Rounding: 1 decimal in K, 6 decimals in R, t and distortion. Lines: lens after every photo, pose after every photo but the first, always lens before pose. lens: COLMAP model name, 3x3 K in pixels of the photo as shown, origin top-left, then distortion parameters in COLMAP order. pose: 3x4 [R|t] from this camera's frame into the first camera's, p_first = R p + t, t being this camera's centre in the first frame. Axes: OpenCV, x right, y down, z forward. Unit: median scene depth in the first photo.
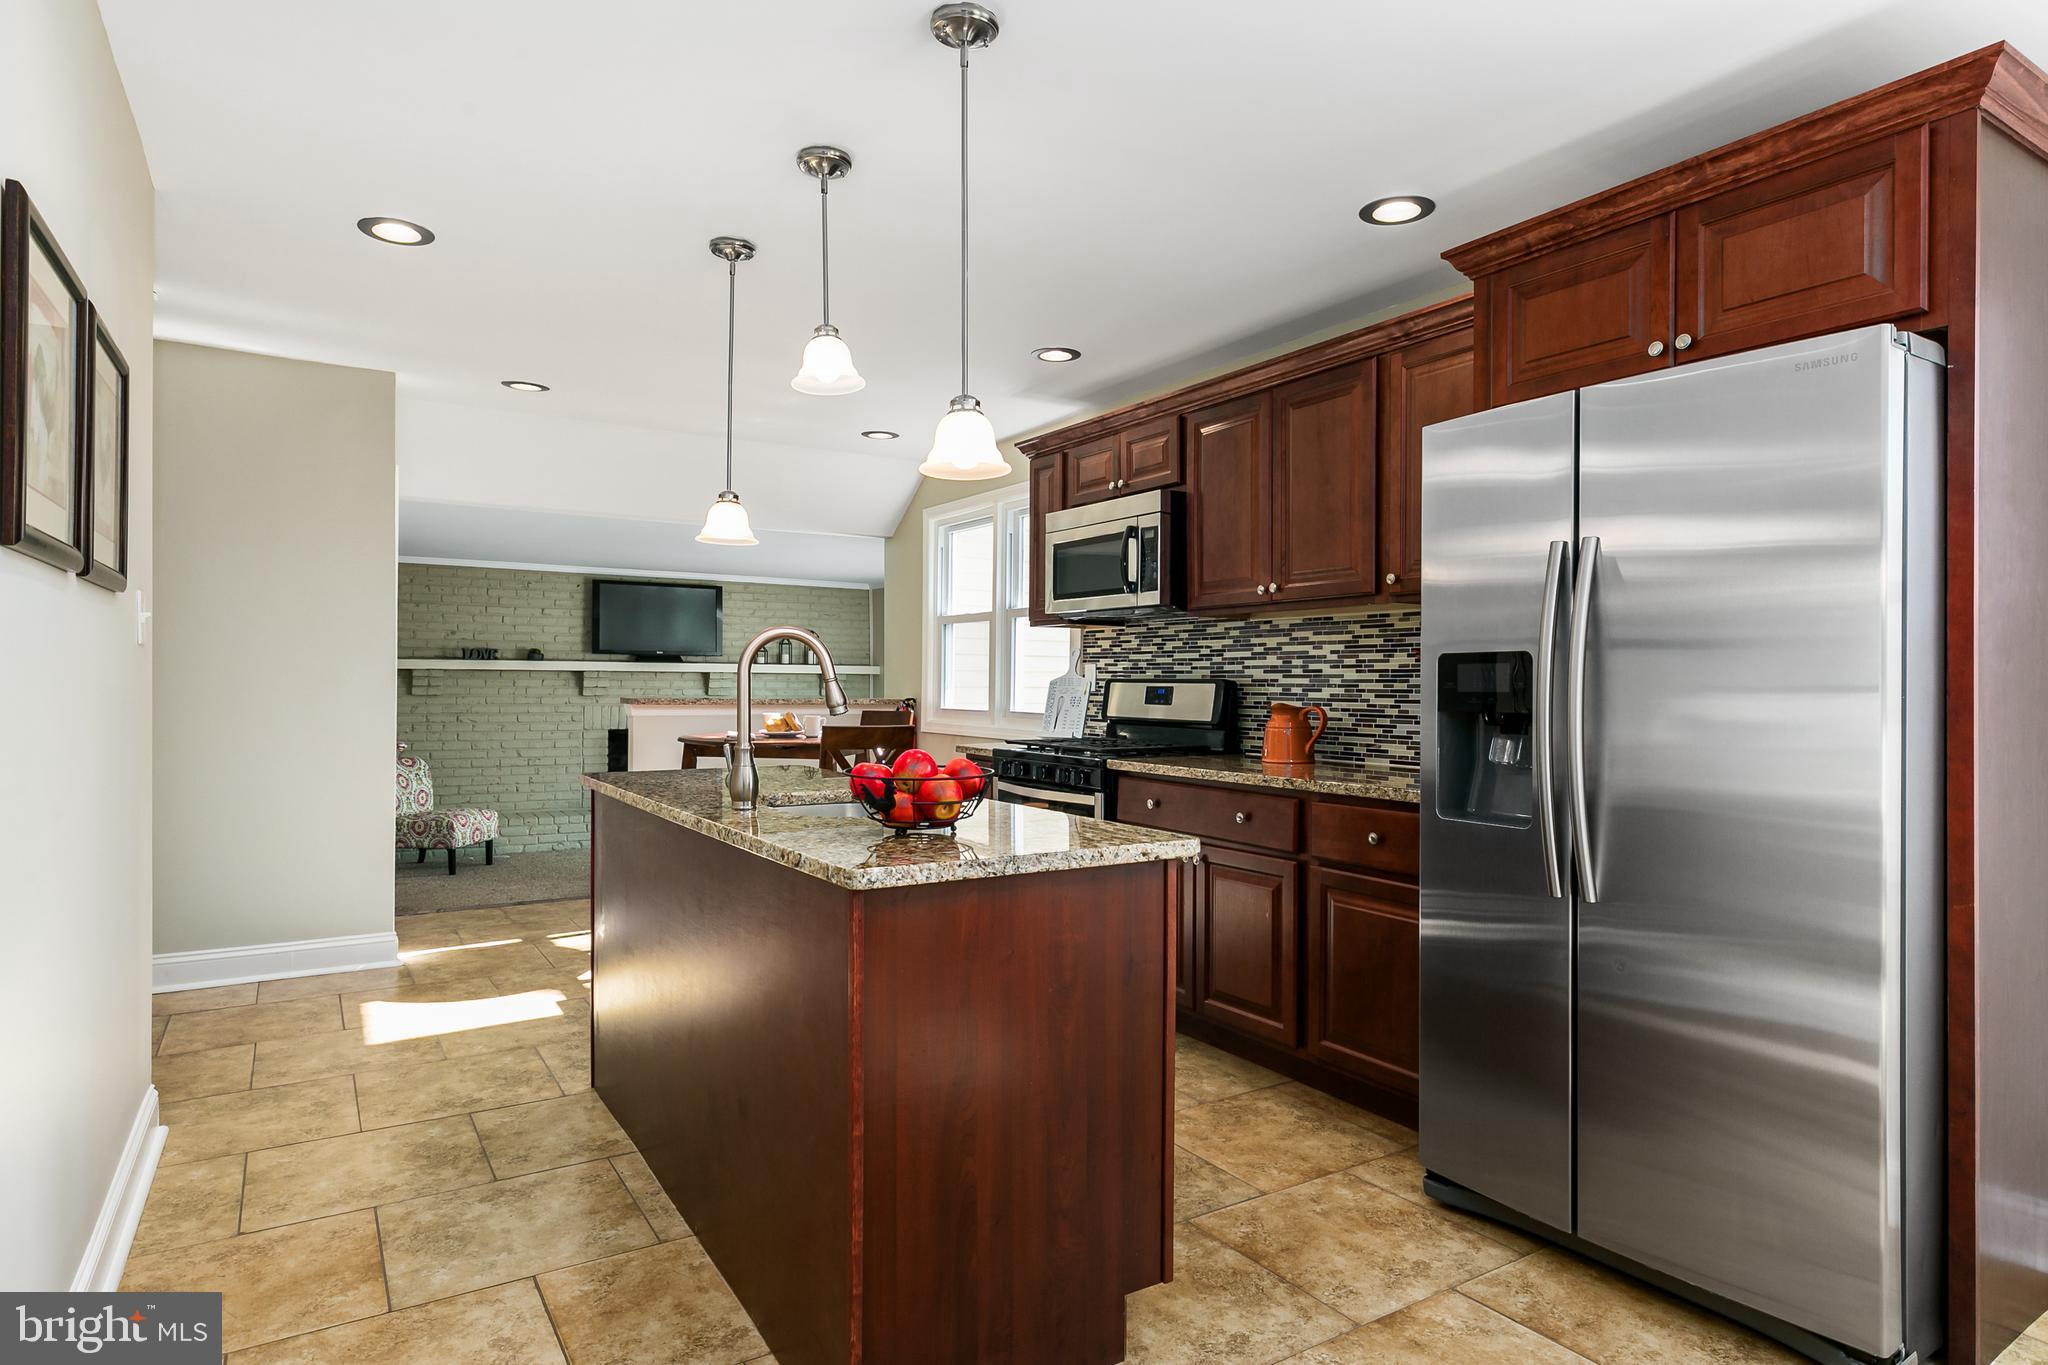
lens RADIAL K [[1136.1, 0, 1020.4], [0, 1136.1, 679.1], [0, 0, 1]] dist [-0.000669, 0.000061]
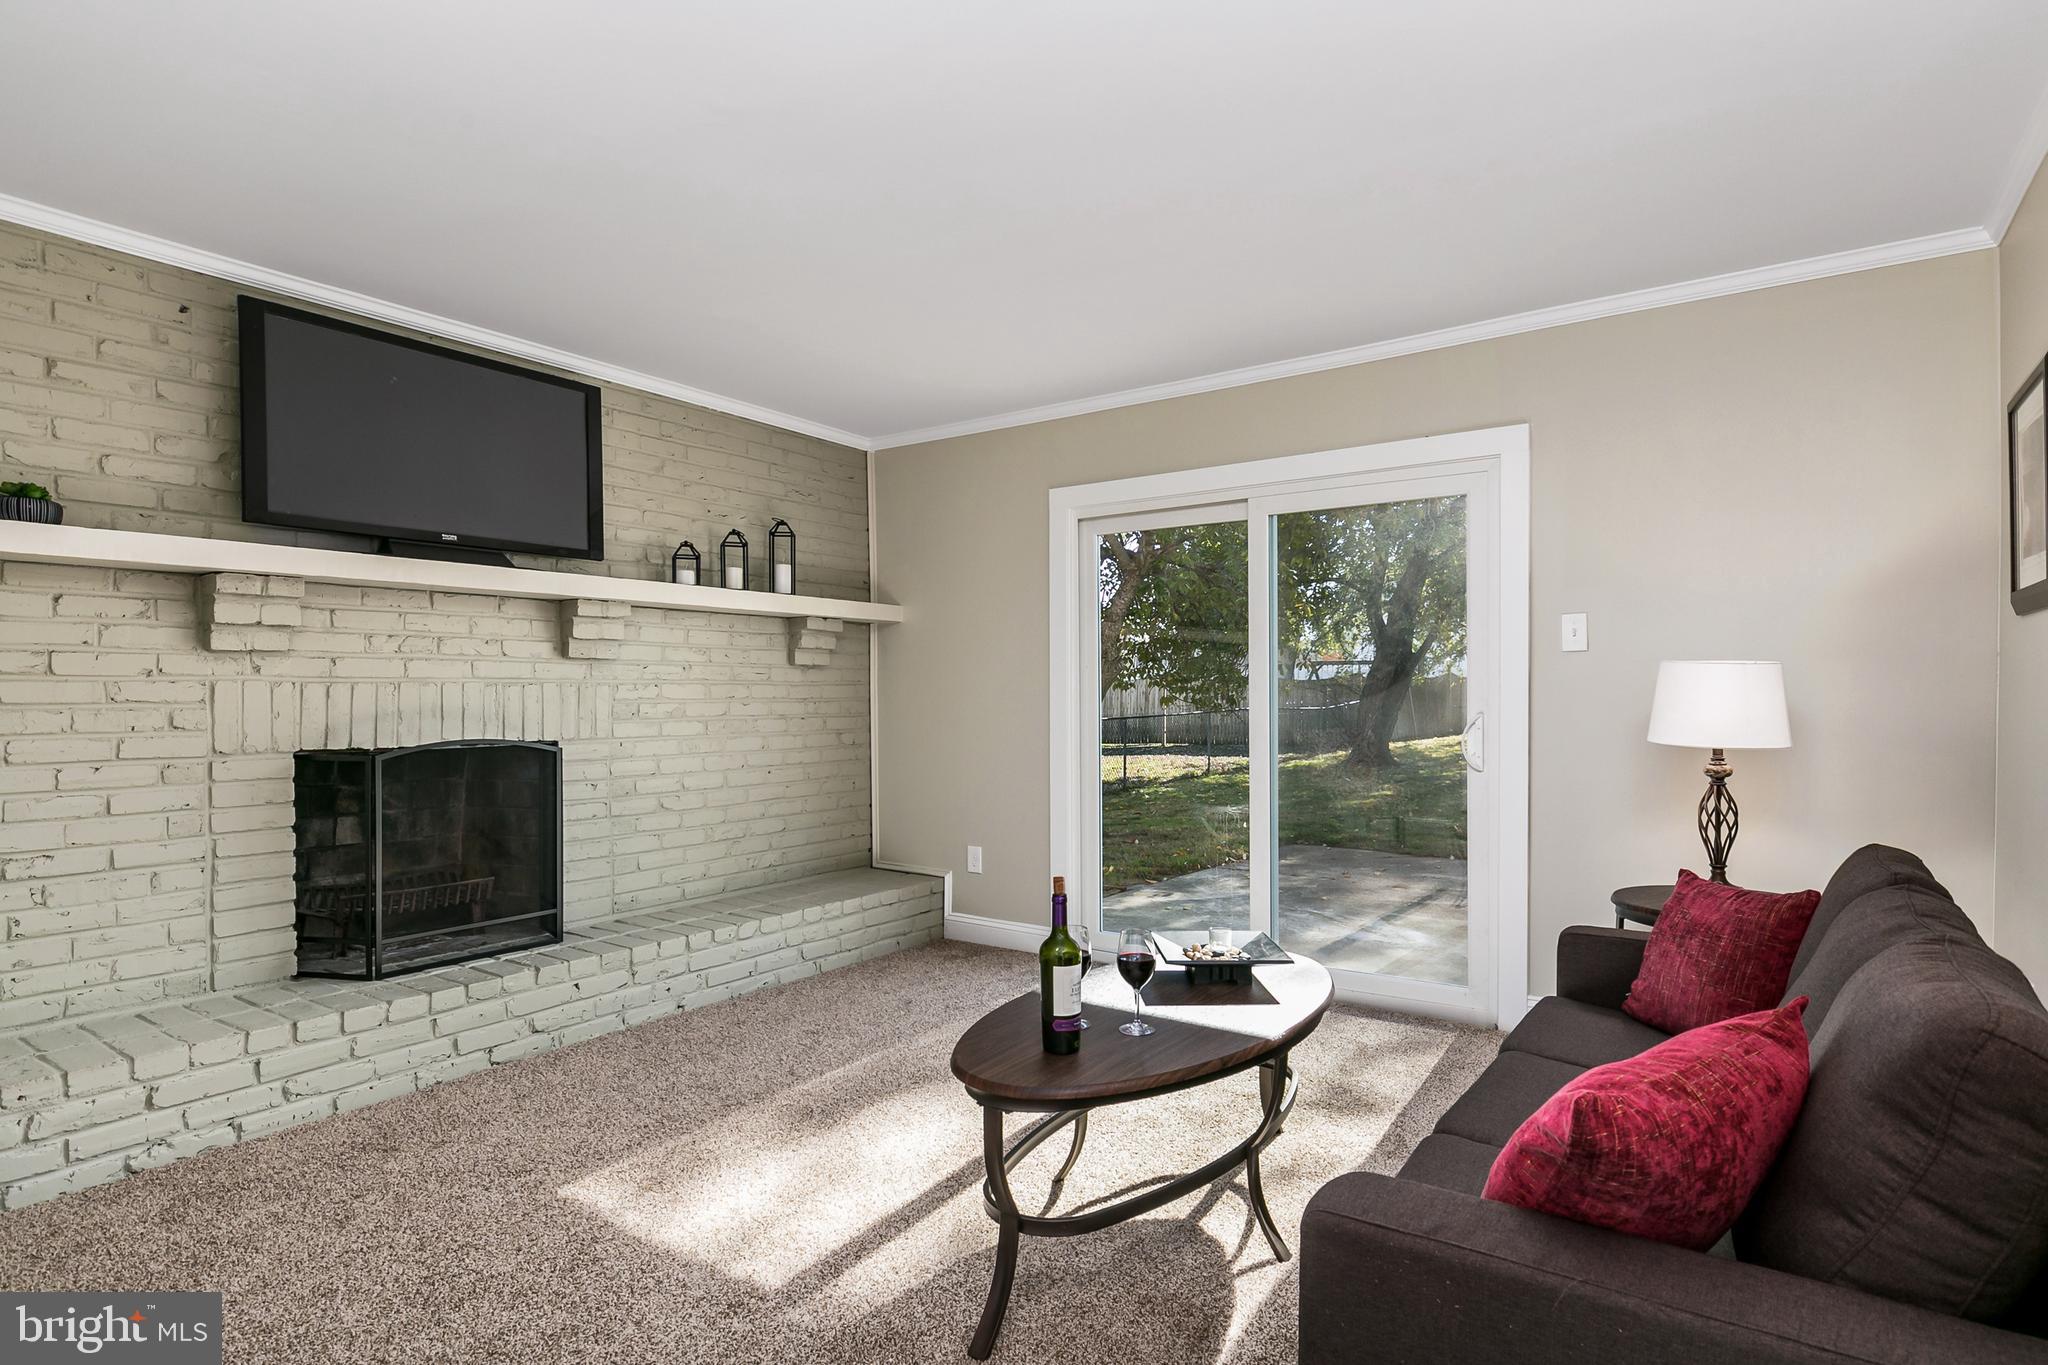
lens RADIAL K [[1058.8, 0, 1035.1], [0, 1058.8, 695.4], [0, 0, 1]] dist [-0.000209, -0.000842]
pose [[0.919272, -0.012627, 0.393420, -0.287235], [0.006695, 0.999842, 0.016447, 0.024426], [-0.393566, -0.012485, 0.919212, 0.628250]]
